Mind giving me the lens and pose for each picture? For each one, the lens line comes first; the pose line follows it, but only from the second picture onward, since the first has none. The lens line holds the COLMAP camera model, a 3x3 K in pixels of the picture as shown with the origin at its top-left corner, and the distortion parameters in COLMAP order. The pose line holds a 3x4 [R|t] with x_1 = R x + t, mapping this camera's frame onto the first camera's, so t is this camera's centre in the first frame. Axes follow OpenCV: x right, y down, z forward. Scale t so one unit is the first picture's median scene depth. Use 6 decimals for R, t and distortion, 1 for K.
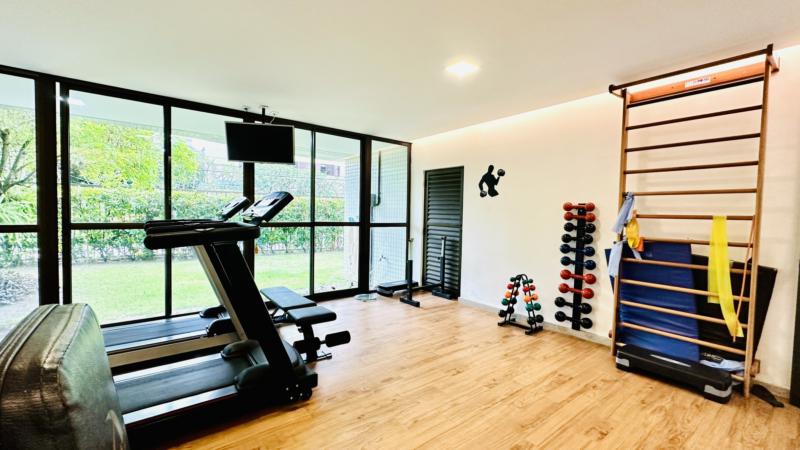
lens RADIAL K [[330.7, 0, 398.0], [0, 330.7, 225.0], [0, 0, 1]] dist [-0.000428, 0.000091]
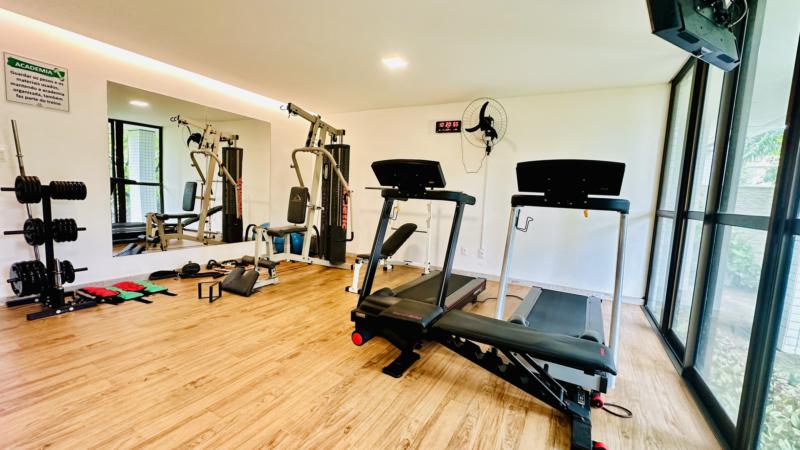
lens RADIAL K [[330.7, 0, 398.0], [0, 330.7, 225.0], [0, 0, 1]] dist [-0.000428, 0.000091]
pose [[-0.917439, -0.026702, -0.396979, 0.064238], [-0.083069, 0.988612, 0.125481, -0.016679], [0.389108, 0.148098, -0.909210, 1.599390]]
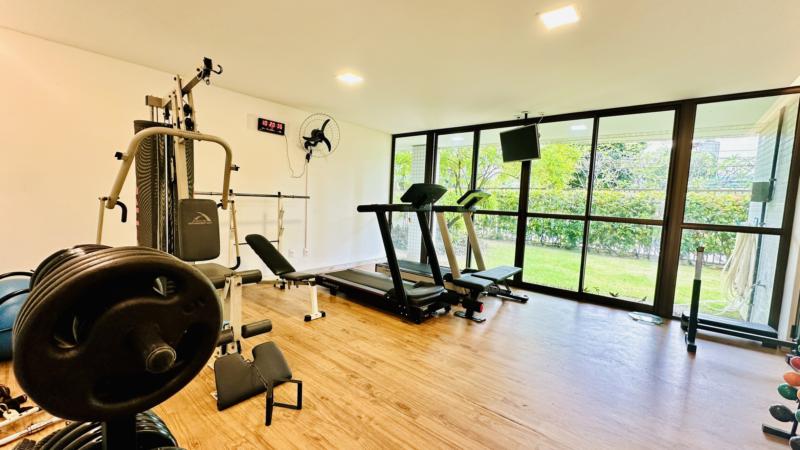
lens RADIAL K [[330.7, 0, 398.0], [0, 330.7, 225.0], [0, 0, 1]] dist [-0.000428, 0.000091]
pose [[0.212876, 0.066586, -0.974808, 0.838824], [-0.077760, 0.995665, 0.051030, 0.016917], [0.973980, 0.064938, 0.217131, 0.431460]]
